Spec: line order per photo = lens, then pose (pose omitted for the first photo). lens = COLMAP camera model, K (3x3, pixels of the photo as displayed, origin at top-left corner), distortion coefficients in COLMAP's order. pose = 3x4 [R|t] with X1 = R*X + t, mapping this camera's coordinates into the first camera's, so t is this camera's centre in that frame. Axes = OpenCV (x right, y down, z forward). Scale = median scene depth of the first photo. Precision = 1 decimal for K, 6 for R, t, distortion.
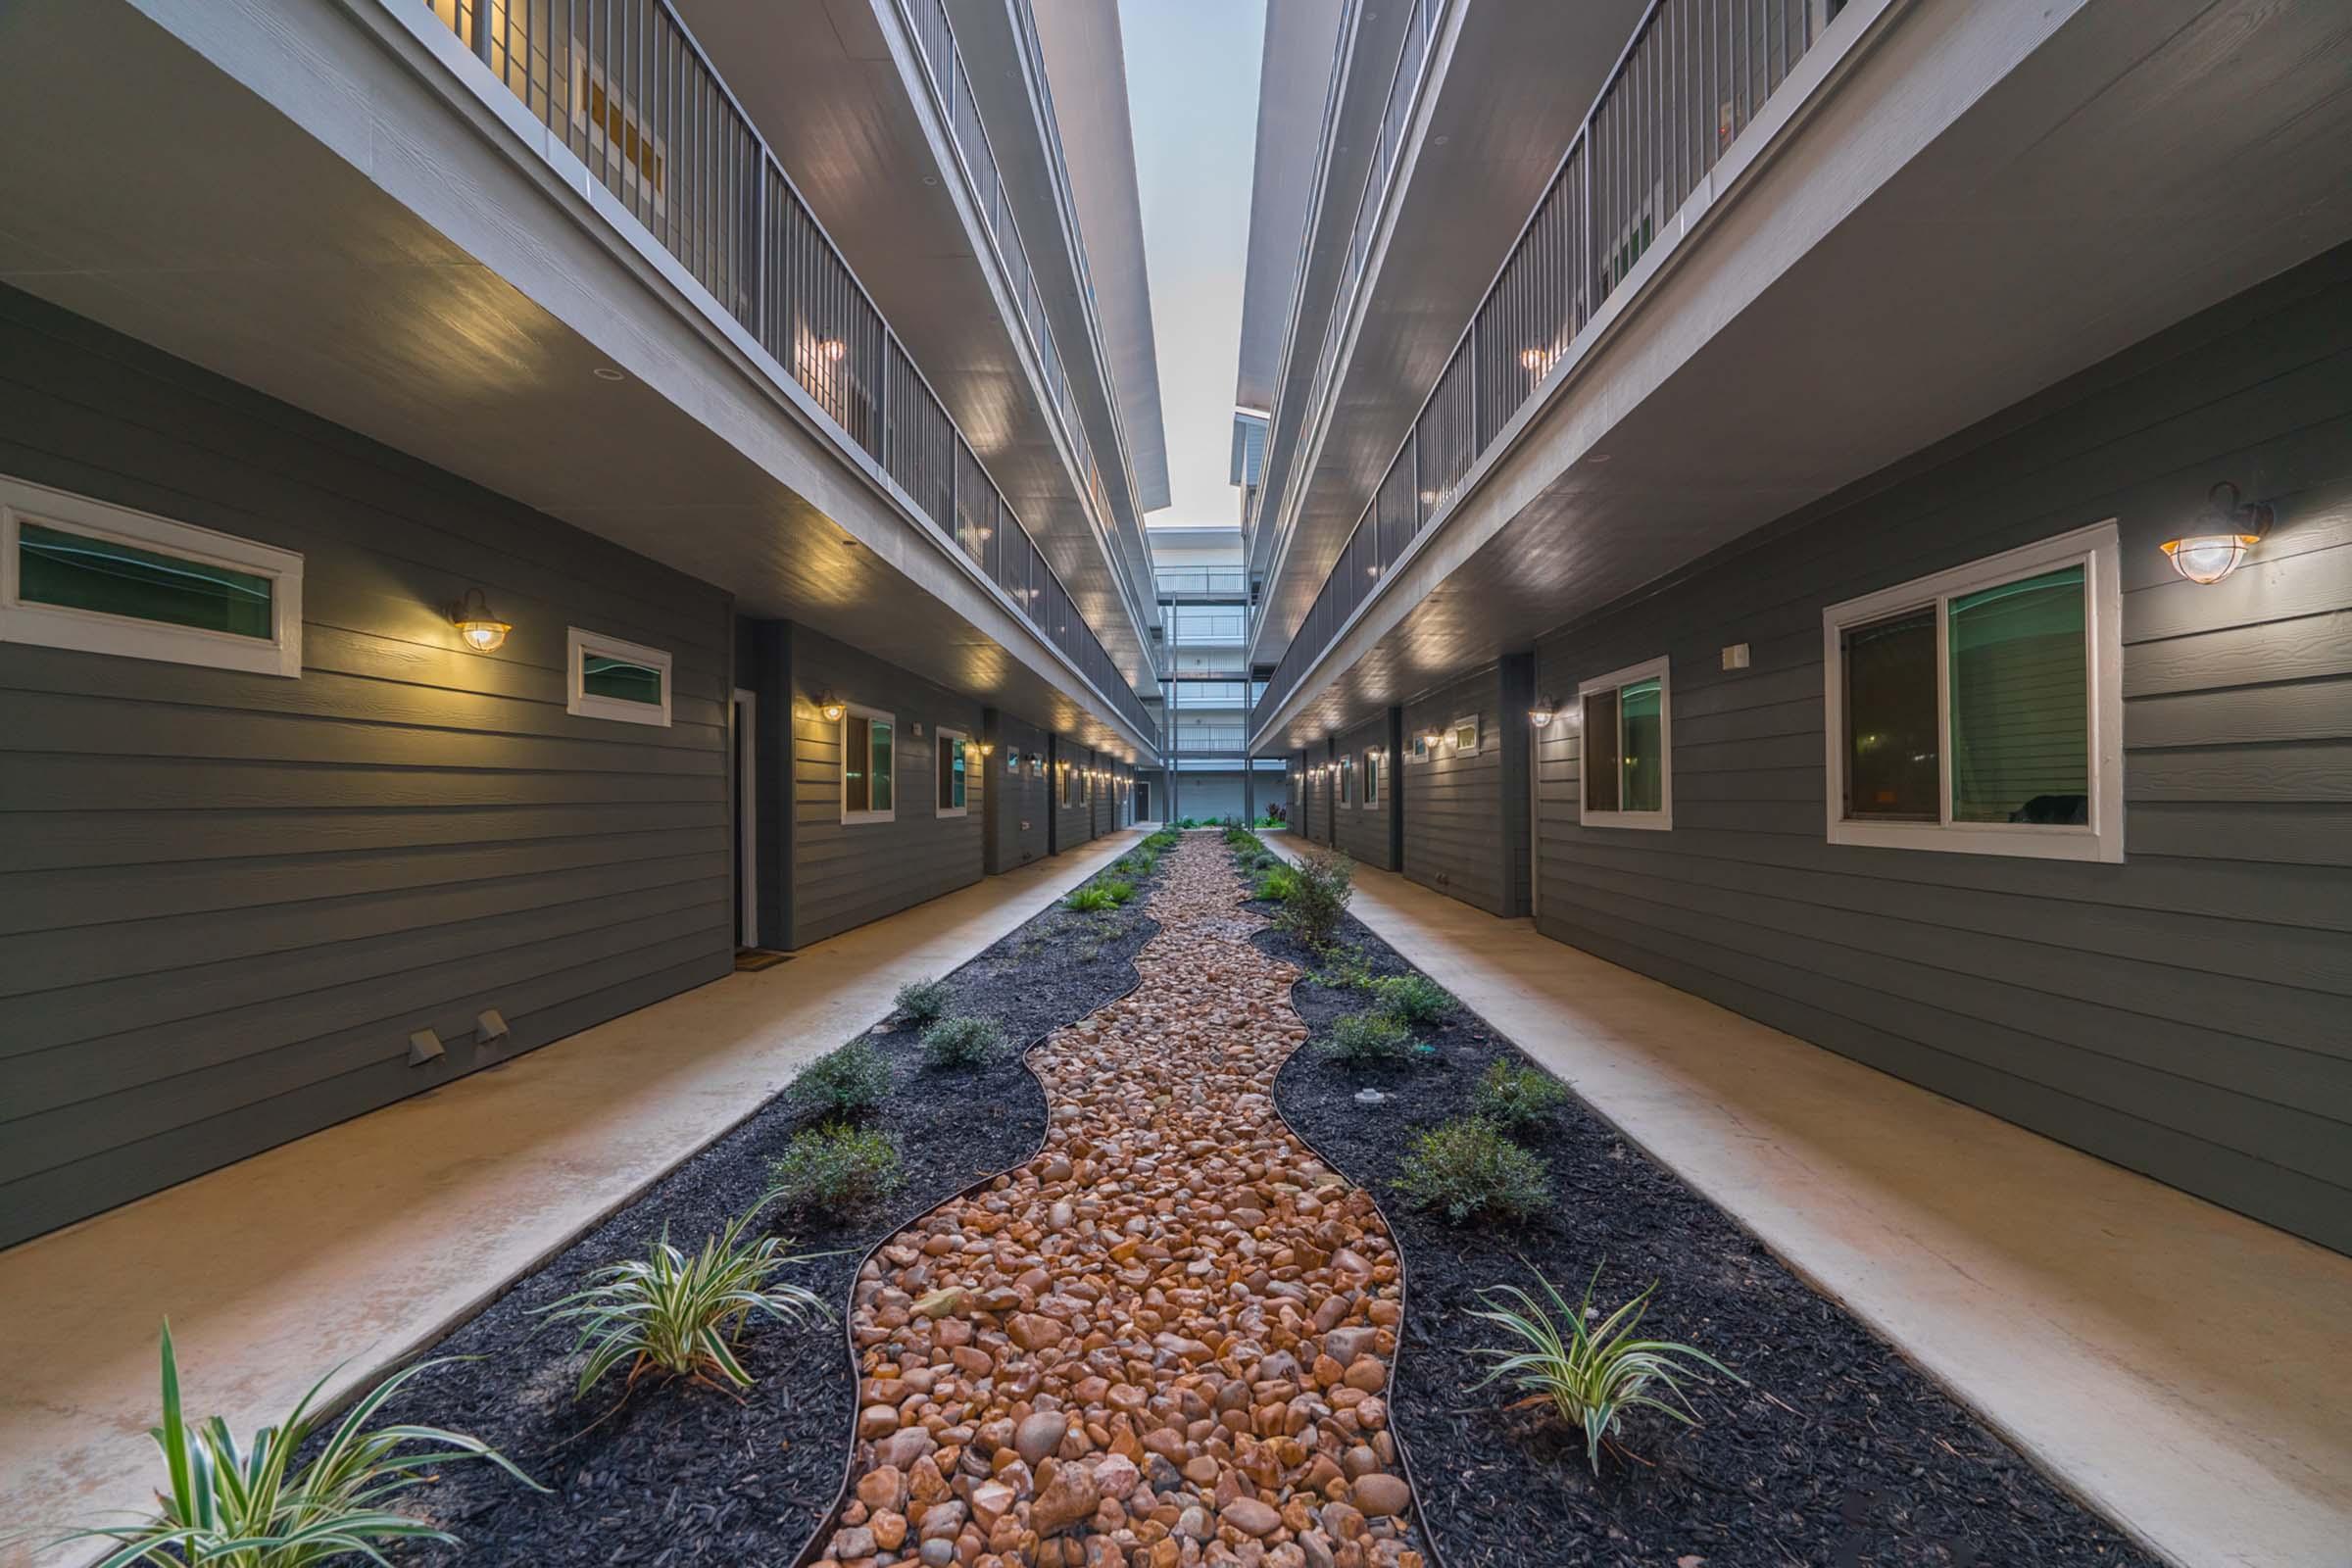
lens RADIAL K [[1035.0, 0, 1176.0], [0, 1035.0, 784.0], [0, 0, 1]] dist [-0.008820, -0.000162]
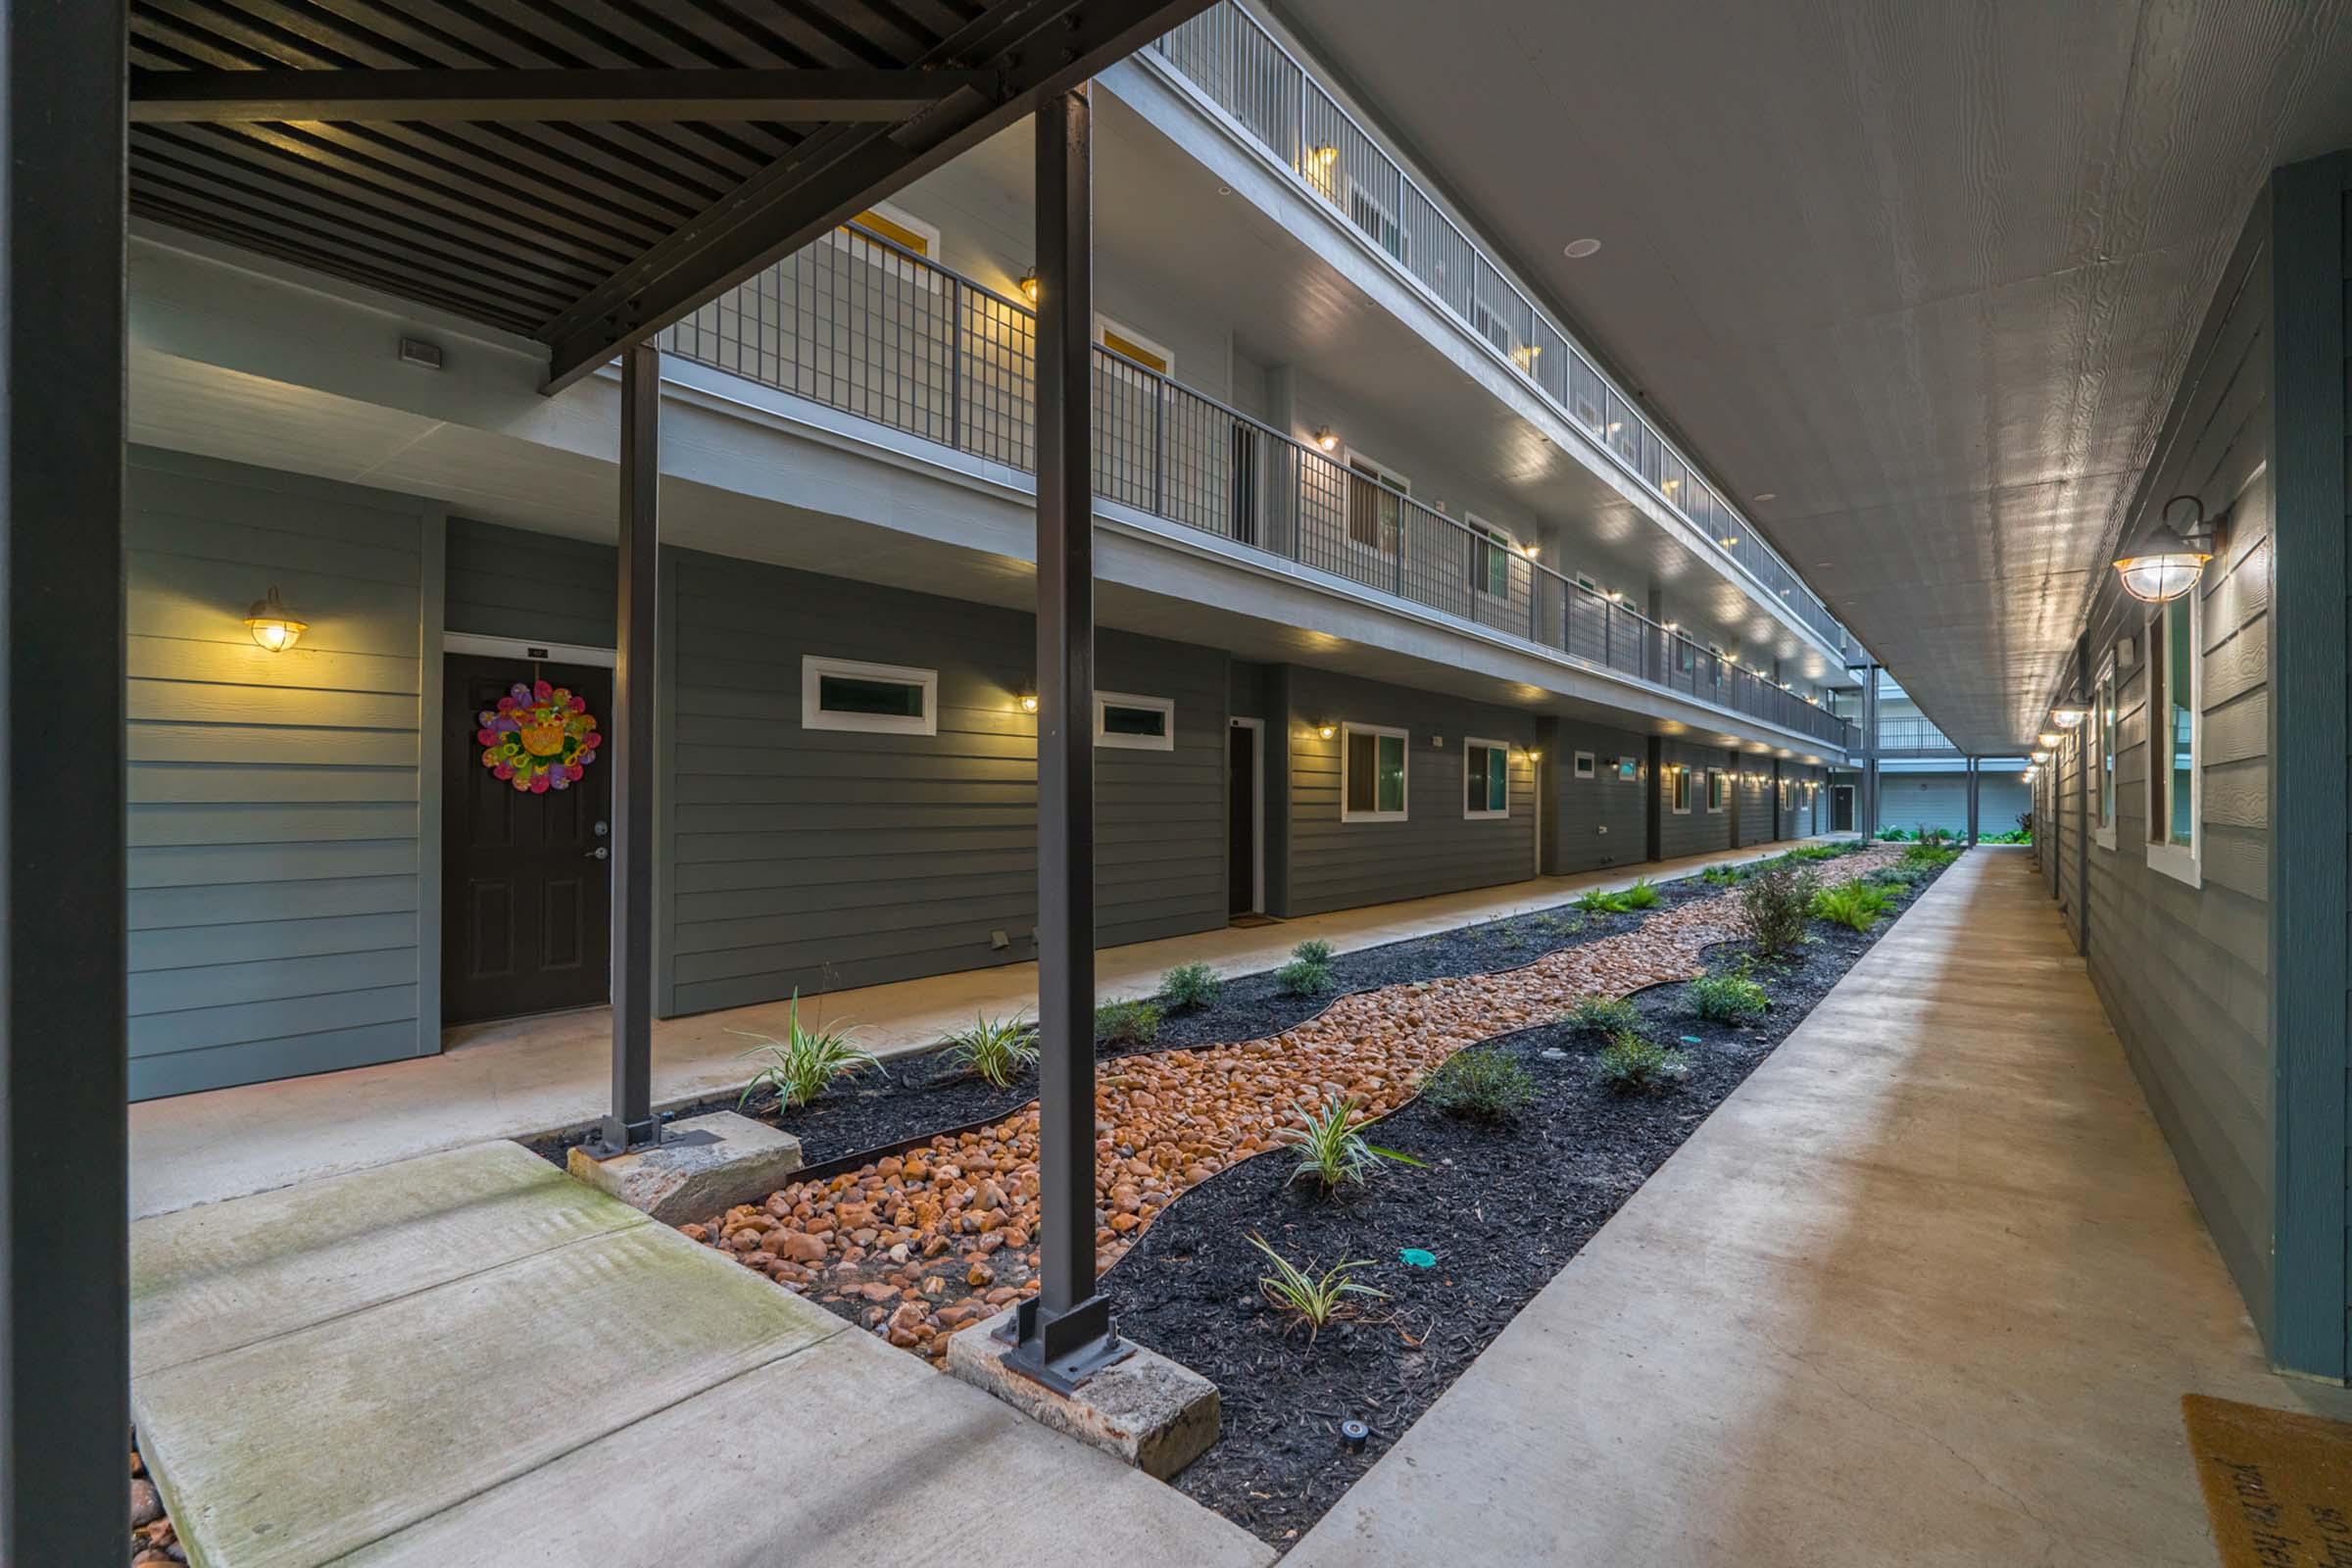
lens RADIAL K [[1051.9, 0, 1176.0], [0, 1051.9, 784.0], [0, 0, 1]] dist [-0.035394, 0.000056]
pose [[0.792510, -0.001059, -0.609858, 0.484495], [-0.000588, 0.999997, -0.002501, -0.005929], [0.609859, 0.002341, 0.792507, -0.192335]]
